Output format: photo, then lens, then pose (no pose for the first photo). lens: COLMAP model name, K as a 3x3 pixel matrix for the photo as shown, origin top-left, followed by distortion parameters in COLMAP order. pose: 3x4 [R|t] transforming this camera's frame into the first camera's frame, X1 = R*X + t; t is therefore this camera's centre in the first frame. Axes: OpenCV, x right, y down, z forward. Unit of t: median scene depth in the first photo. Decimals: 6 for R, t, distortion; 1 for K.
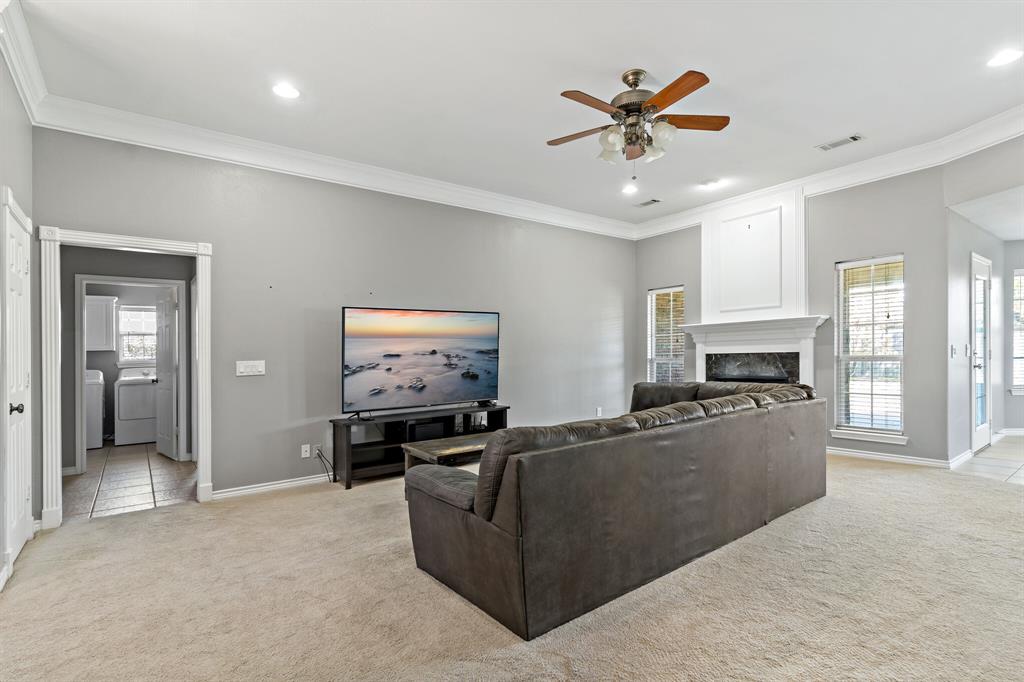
lens RADIAL K [[479.2, 0, 512.0], [0, 479.2, 341.0], [0, 0, 1]] dist [0.001213, -0.000032]
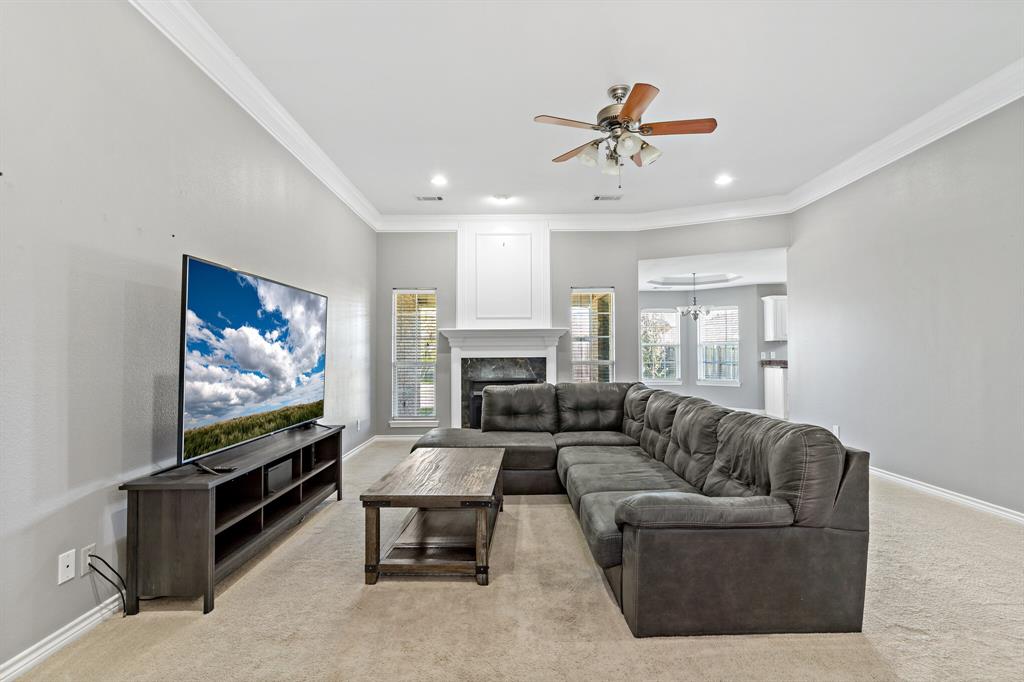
lens RADIAL K [[489.4, 0, 515.2], [0, 489.4, 340.0], [0, 0, 1]] dist [0.001924, -0.000309]
pose [[0.615677, 0.040067, 0.786980, -0.397804], [-0.031072, 0.999164, -0.026562, 0.014077], [-0.787386, -0.008099, 0.616407, 0.290356]]
